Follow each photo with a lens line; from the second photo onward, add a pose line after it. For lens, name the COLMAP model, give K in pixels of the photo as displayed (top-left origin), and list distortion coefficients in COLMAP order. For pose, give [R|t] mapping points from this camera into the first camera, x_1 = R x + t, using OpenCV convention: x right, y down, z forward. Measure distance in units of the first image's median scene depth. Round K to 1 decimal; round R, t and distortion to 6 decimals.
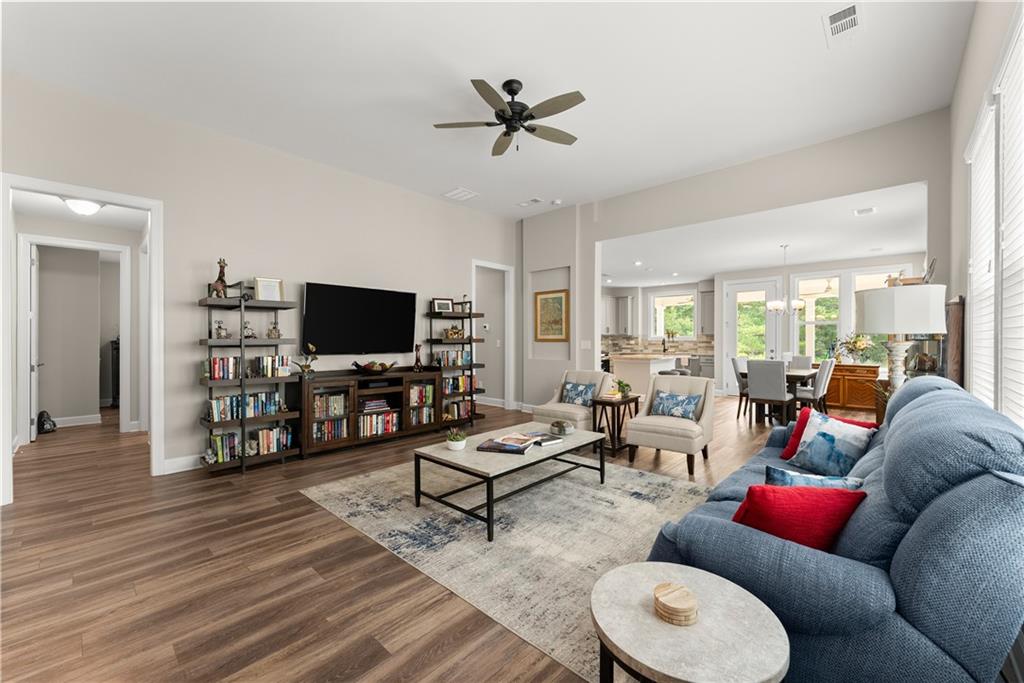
lens RADIAL K [[410.6, 0, 515.2], [0, 410.6, 340.2], [0, 0, 1]] dist [-0.001442, 0.000287]
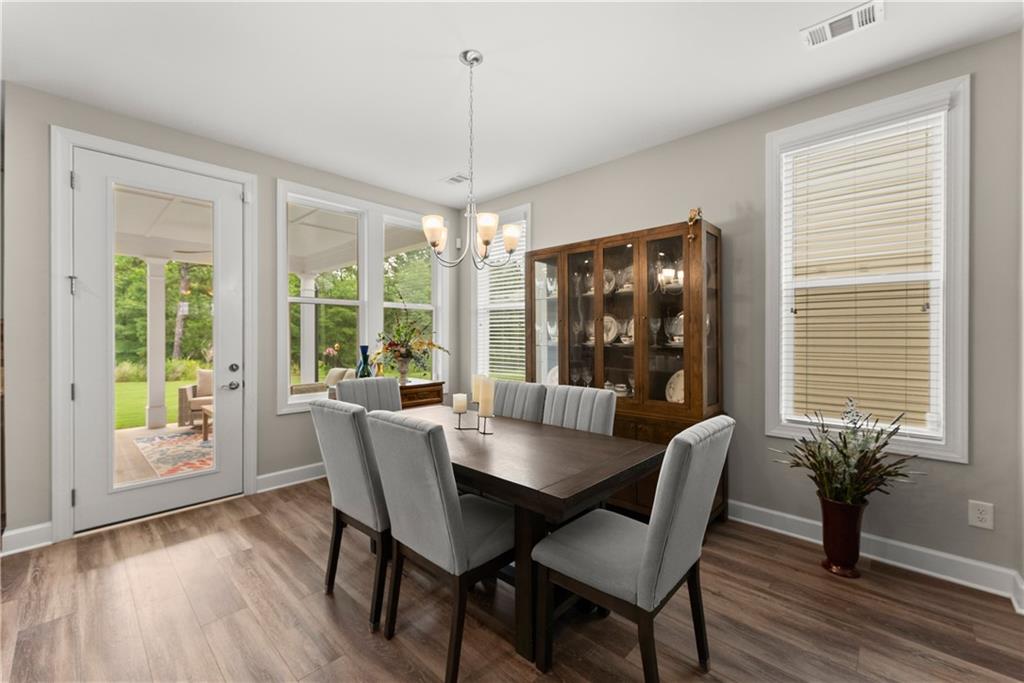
lens RADIAL K [[415.9, 0, 515.9], [0, 415.9, 335.8], [0, 0, 1]] dist [0.001948, 0.000213]
pose [[0.000770, -0.001085, 0.999999, 0.494731], [0.000905, 0.999999, 0.001084, -0.006130], [-0.999999, 0.000904, 0.000771, 1.504332]]
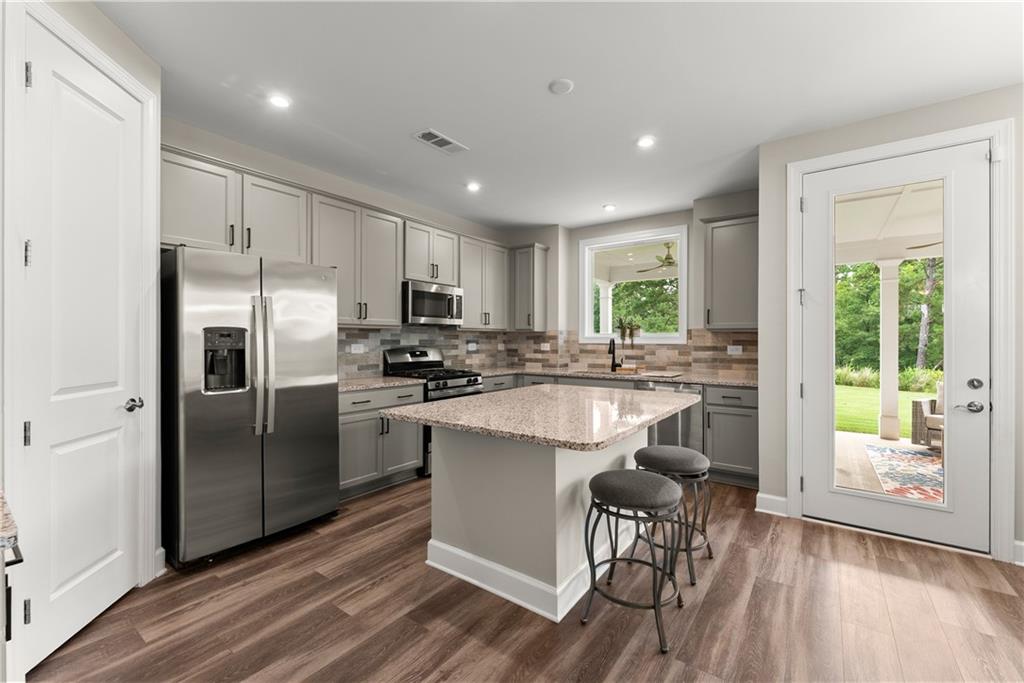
lens RADIAL K [[427.1, 0, 512.8], [0, 427.1, 338.7], [0, 0, 1]] dist [0.000392, -0.000087]
pose [[0.992839, 0.003975, 0.119394, 0.543078], [-0.003487, 0.999985, -0.004292, -0.005785], [-0.119409, 0.003845, 0.992838, 1.504481]]
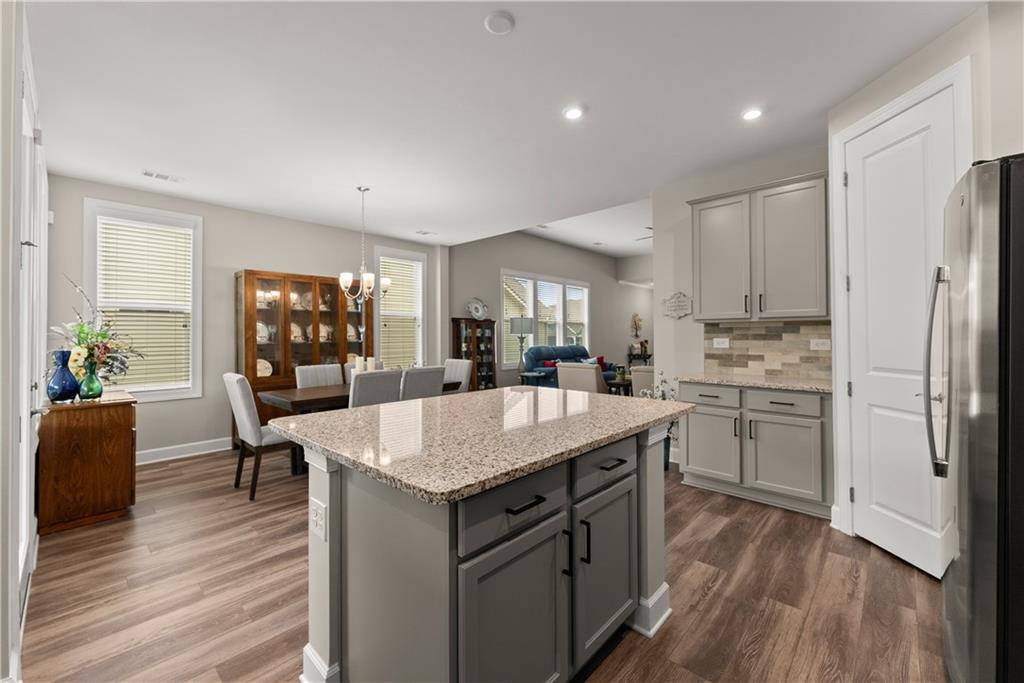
lens RADIAL K [[413.4, 0, 516.6], [0, 413.4, 330.4], [0, 0, 1]] dist [0.000361, -0.000166]
pose [[-0.999953, 0.005980, -0.007568, 0.667347], [0.006061, 0.999925, -0.010673, -0.006093], [0.007504, -0.010718, -0.999914, 2.553509]]
